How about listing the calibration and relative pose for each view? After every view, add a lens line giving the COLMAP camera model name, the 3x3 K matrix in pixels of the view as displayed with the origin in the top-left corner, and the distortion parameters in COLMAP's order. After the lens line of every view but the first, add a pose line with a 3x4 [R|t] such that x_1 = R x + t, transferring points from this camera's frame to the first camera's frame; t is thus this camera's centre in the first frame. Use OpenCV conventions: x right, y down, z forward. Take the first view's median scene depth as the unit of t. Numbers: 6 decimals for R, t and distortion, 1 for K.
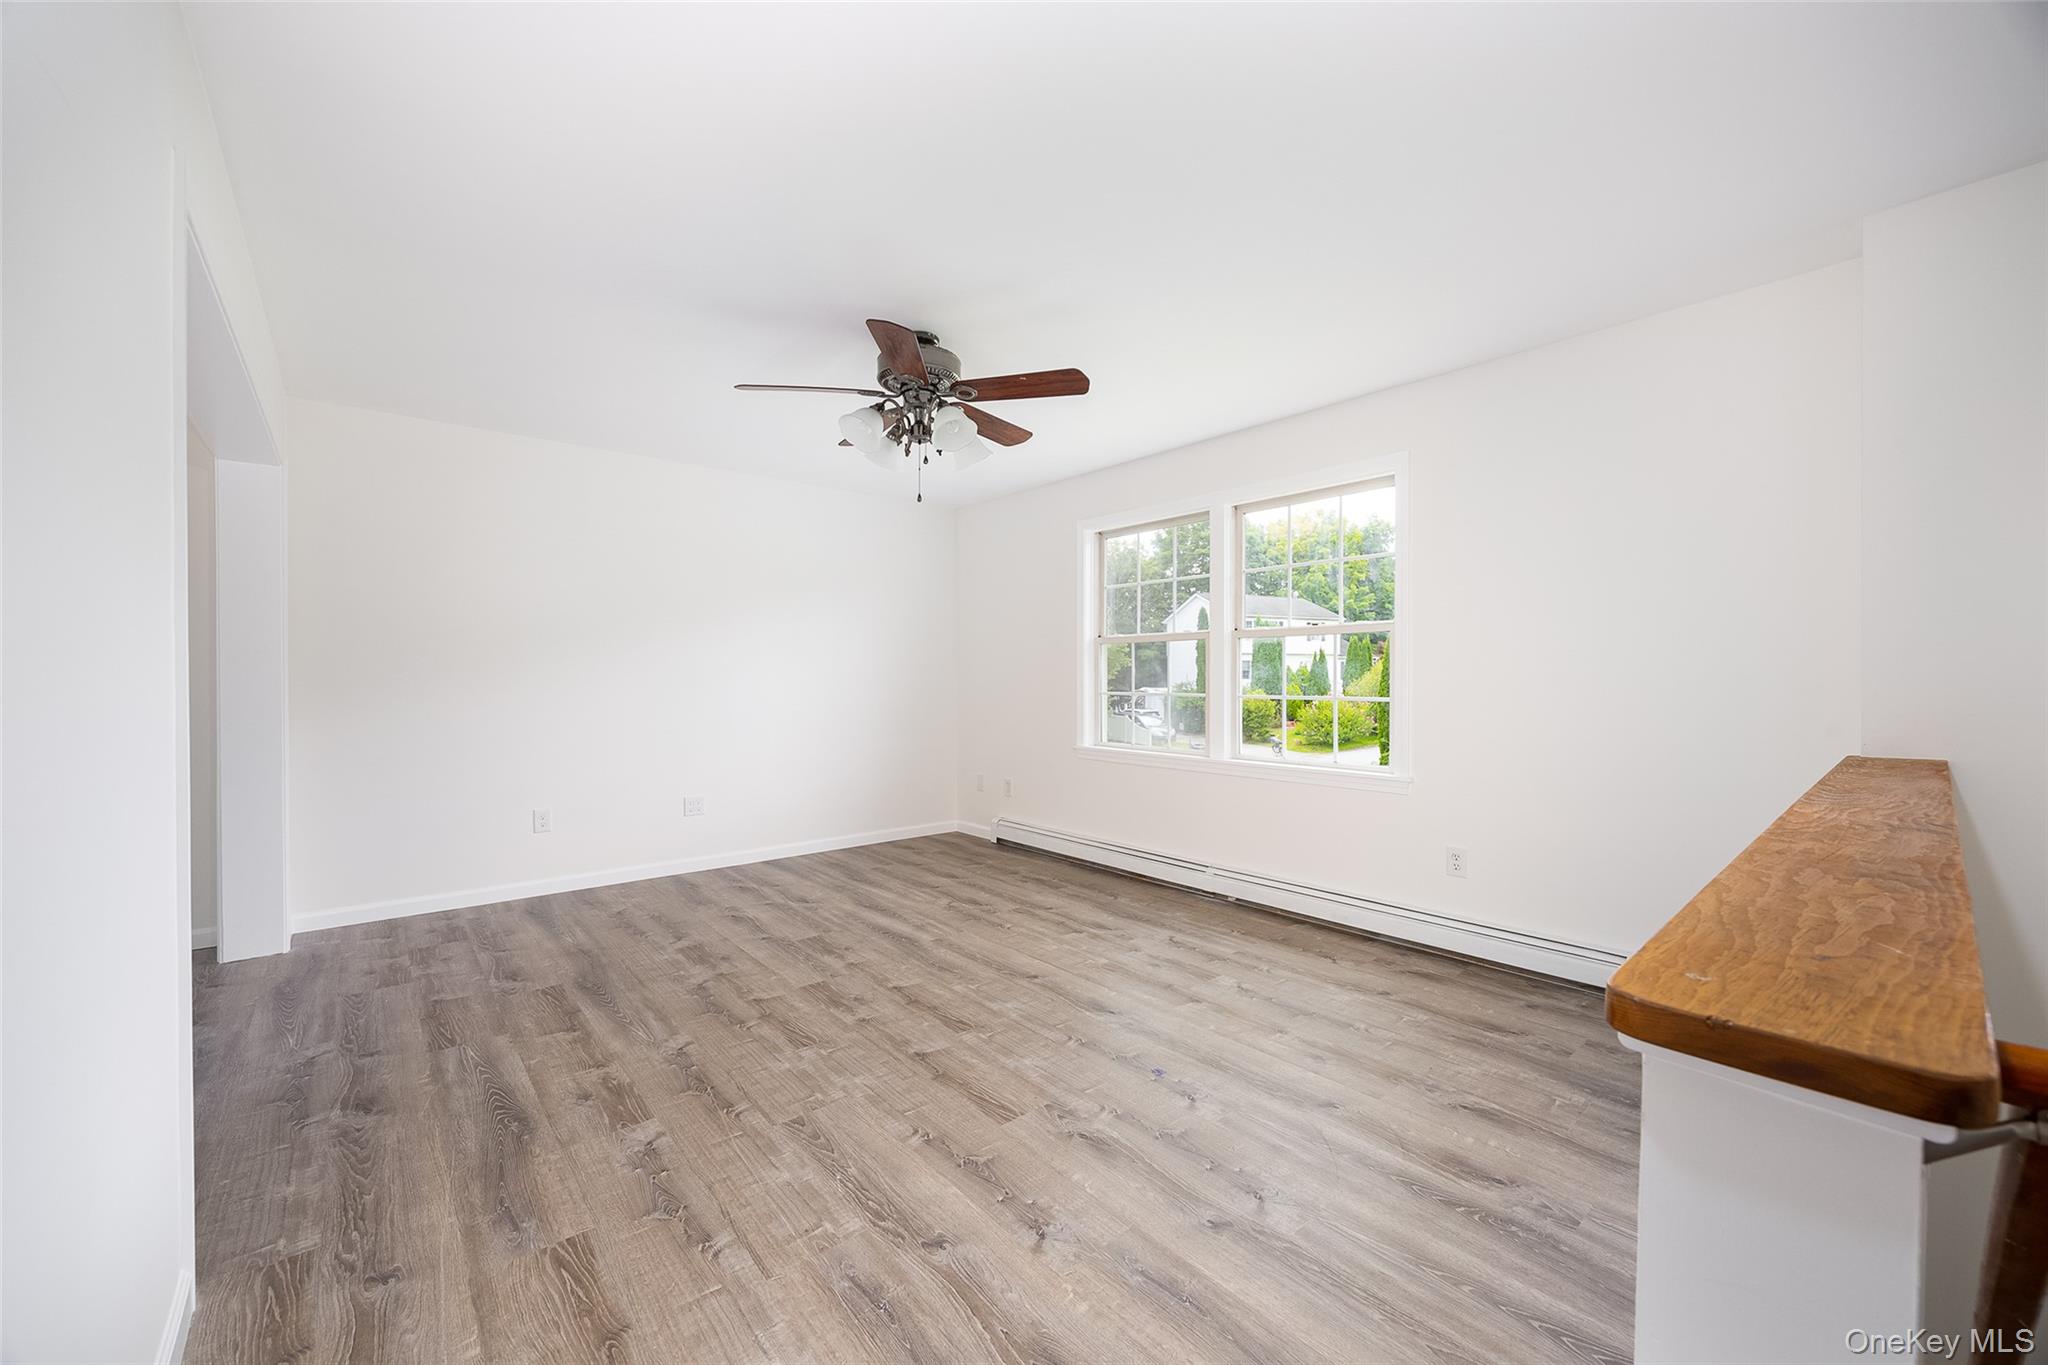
lens RADIAL K [[801.9, 0, 1033.6], [0, 801.9, 668.9], [0, 0, 1]] dist [-0.007070, 0.001077]
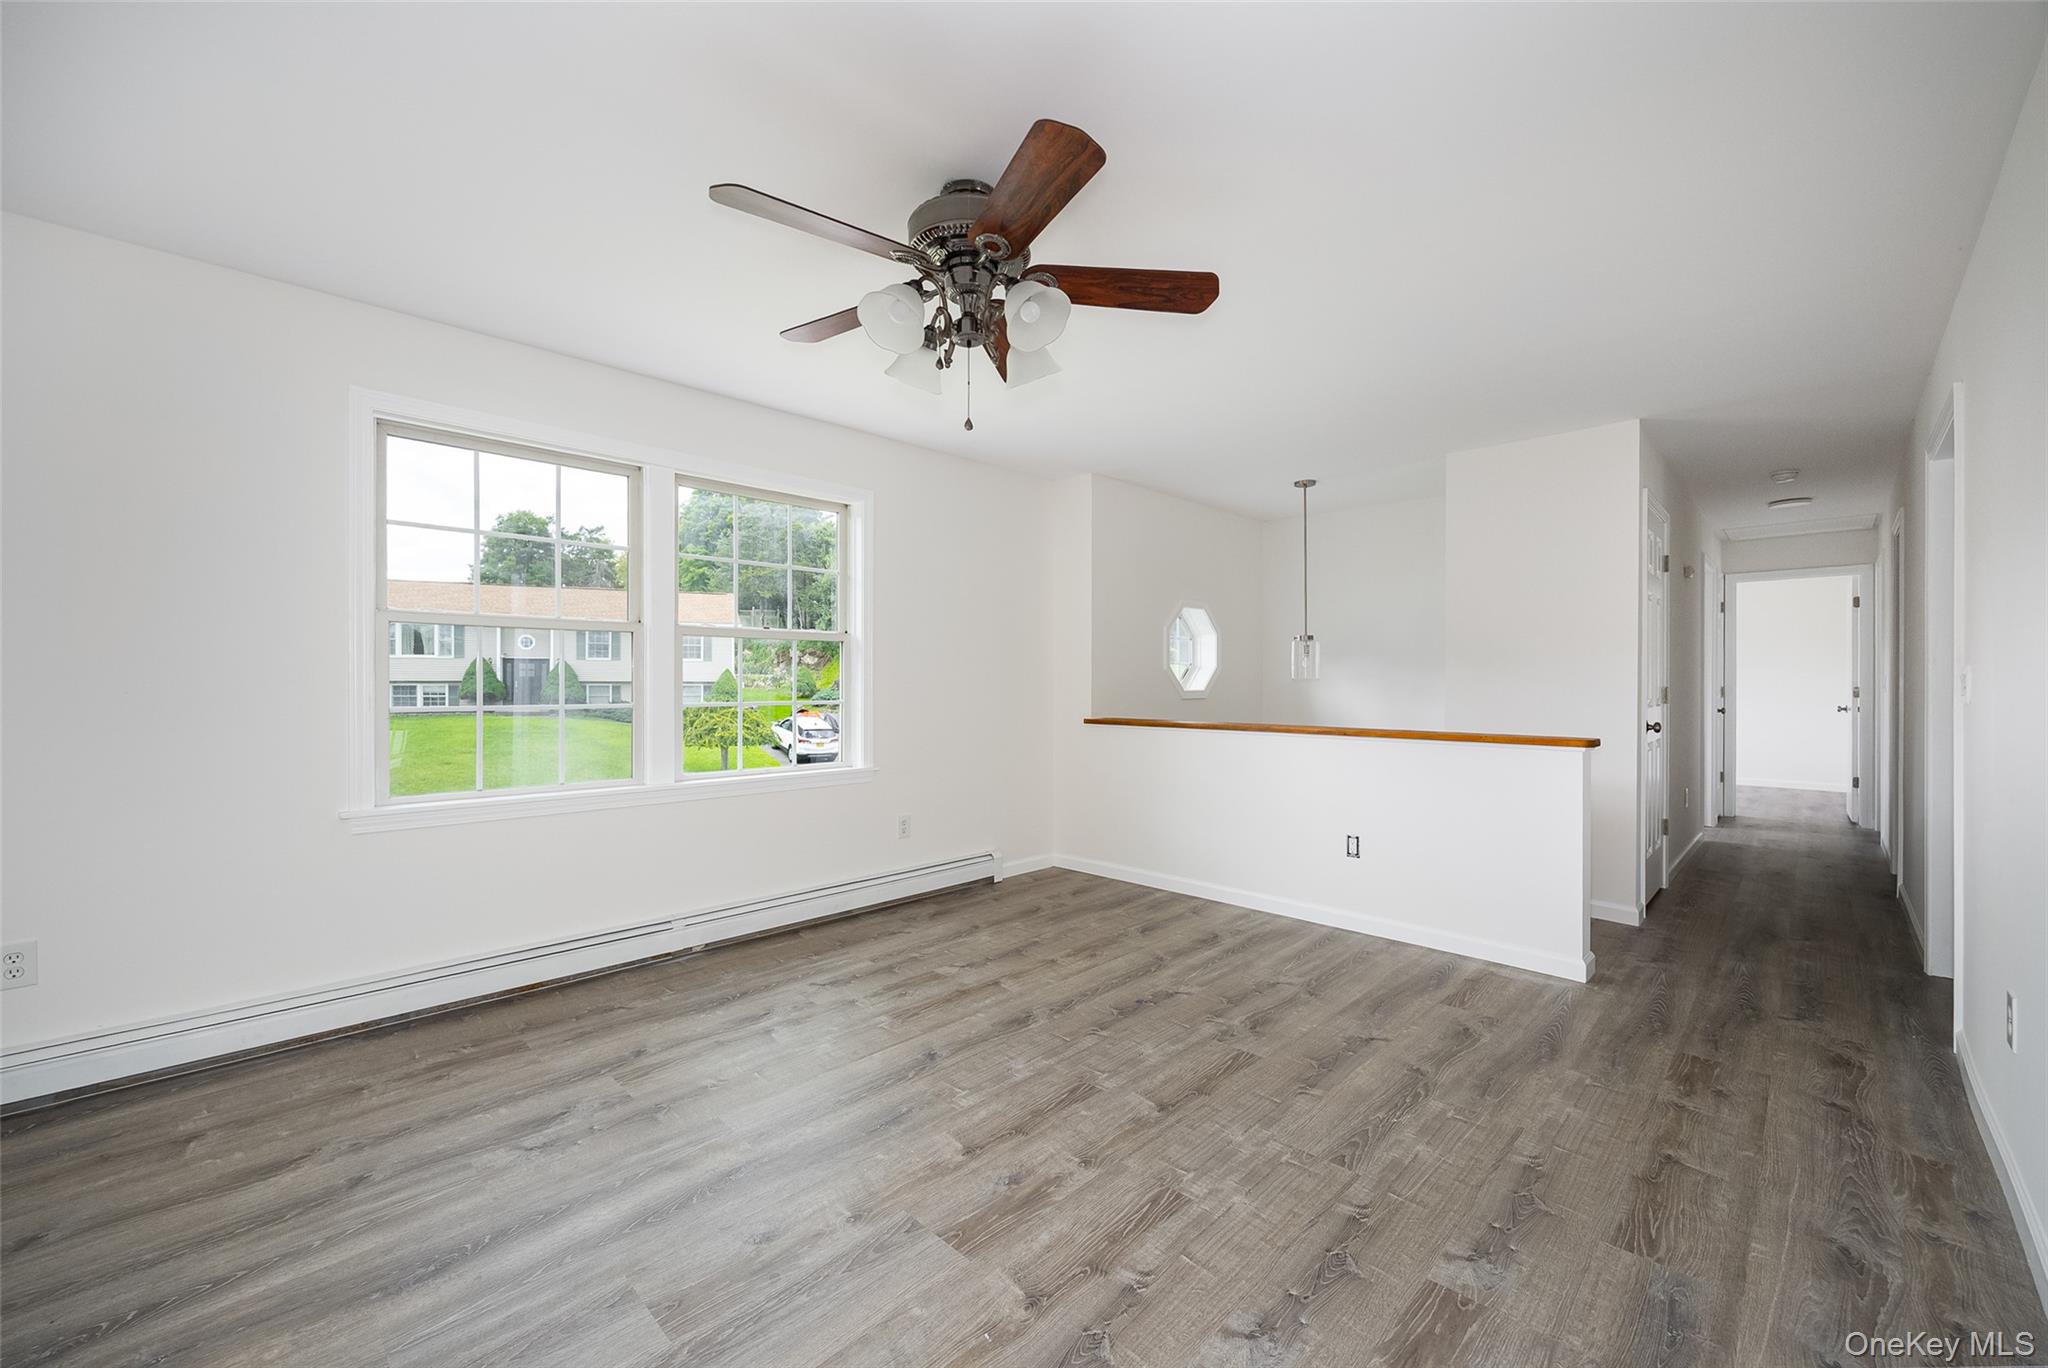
lens RADIAL K [[801.9, 0, 1000.1], [0, 801.9, 694.5], [0, 0, 1]] dist [-0.007070, 0.001077]
pose [[-0.070207, -0.014981, 0.997420, -0.898799], [-0.010785, 0.999840, 0.014259, 0.010123], [-0.997474, -0.009756, -0.070357, 1.109382]]
